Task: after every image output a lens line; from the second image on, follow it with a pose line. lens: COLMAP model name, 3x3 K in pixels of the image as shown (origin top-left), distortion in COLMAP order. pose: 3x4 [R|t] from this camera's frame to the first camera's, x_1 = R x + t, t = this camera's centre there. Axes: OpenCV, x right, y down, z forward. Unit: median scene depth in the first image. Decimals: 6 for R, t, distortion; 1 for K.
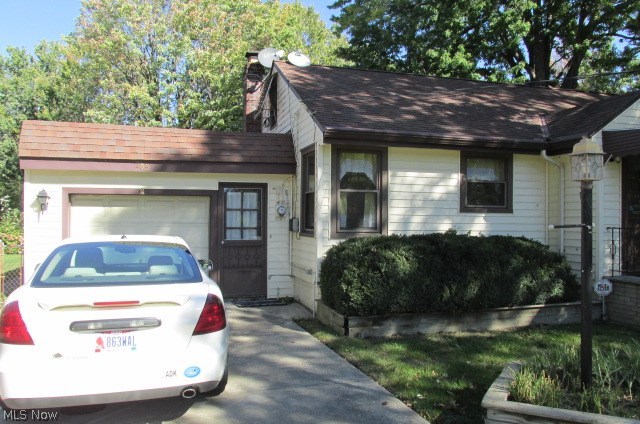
lens RADIAL K [[528.1, 0, 319.4], [0, 528.1, 211.5], [0, 0, 1]] dist [-0.053378, 0.005213]
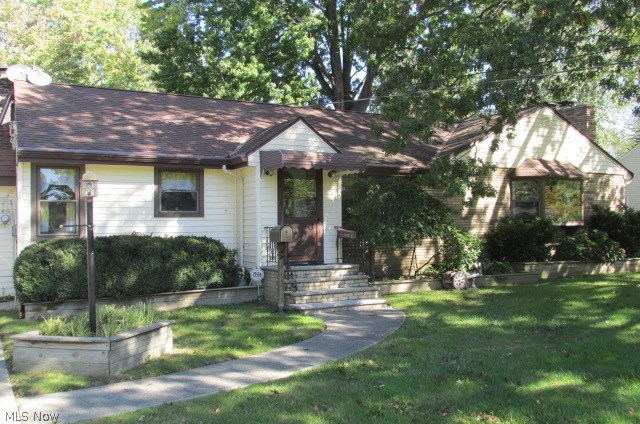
lens RADIAL K [[572.6, 0, 320.5], [0, 572.6, 214.6], [0, 0, 1]] dist [-0.078080, 0.021379]
pose [[0.969714, -0.015657, 0.243739, 0.323490], [0.016617, 0.999860, -0.001880, 0.004097], [-0.243676, 0.005873, 0.969839, -0.352002]]
